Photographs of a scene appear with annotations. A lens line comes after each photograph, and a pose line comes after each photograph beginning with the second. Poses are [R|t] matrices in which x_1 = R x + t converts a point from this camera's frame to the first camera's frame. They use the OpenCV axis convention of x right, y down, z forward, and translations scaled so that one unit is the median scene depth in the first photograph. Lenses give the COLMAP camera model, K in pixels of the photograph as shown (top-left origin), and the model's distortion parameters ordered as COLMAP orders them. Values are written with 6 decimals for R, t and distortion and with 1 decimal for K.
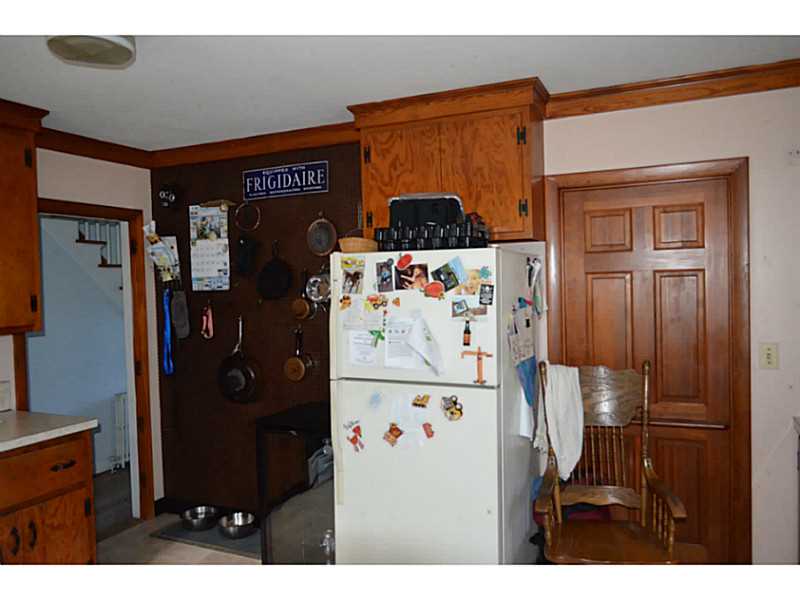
lens RADIAL K [[620.5, 0, 400.0], [0, 620.5, 300.0], [0, 0, 1]] dist [-0.007500, 0.001022]
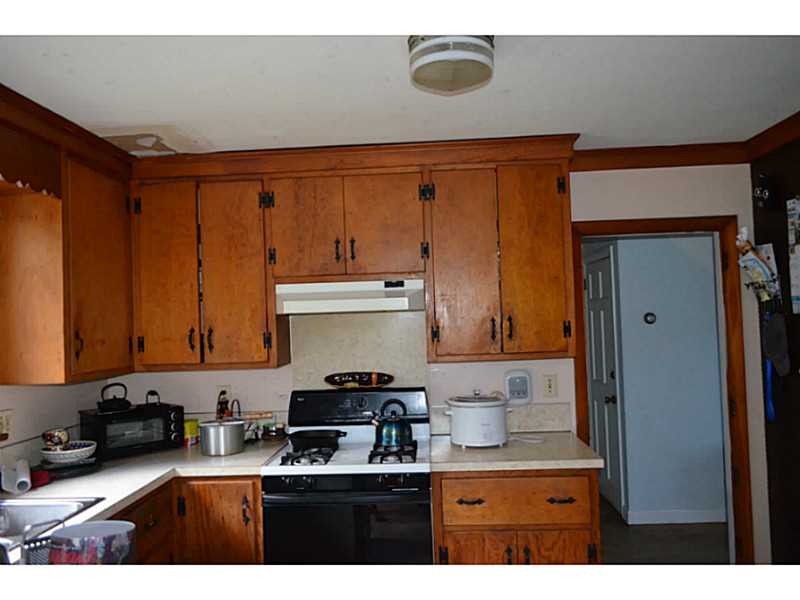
lens RADIAL K [[620.5, 0, 400.0], [0, 620.5, 300.0], [0, 0, 1]] dist [-0.007500, 0.001022]
pose [[0.372838, -0.015069, -0.927774, 0.179522], [-0.003874, 0.999834, -0.017796, -0.016517], [0.927888, 0.010229, 0.372718, 0.285337]]
